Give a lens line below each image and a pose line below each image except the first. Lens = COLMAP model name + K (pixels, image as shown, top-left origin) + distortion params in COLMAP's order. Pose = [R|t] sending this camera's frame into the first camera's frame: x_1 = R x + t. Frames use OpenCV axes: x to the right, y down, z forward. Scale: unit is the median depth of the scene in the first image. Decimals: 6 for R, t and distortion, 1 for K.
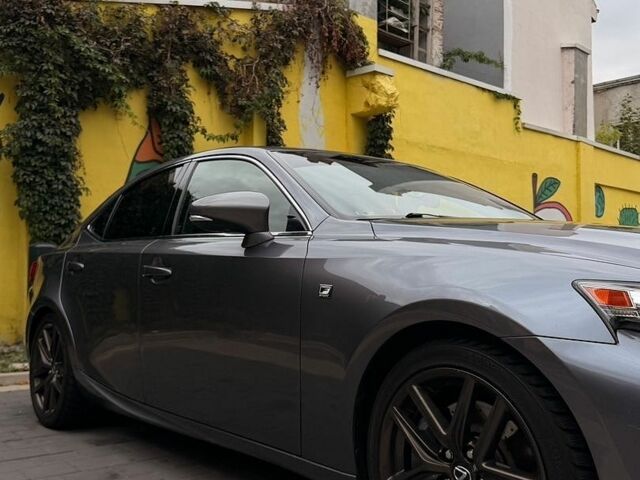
lens RADIAL K [[711.1, 0, 320.0], [0, 711.1, 240.0], [0, 0, 1]] dist [0.240963, -0.591694]
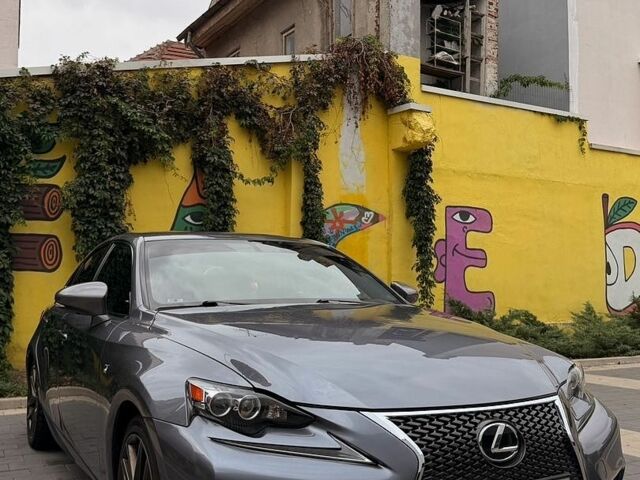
lens RADIAL K [[711.1, 0, 320.0], [0, 711.1, 240.0], [0, 0, 1]] dist [0.240963, -0.591694]
pose [[0.980832, -0.014352, -0.194325, 0.159673], [0.012653, 0.999870, -0.009983, -0.036381], [0.194443, 0.007333, 0.980886, -0.064152]]
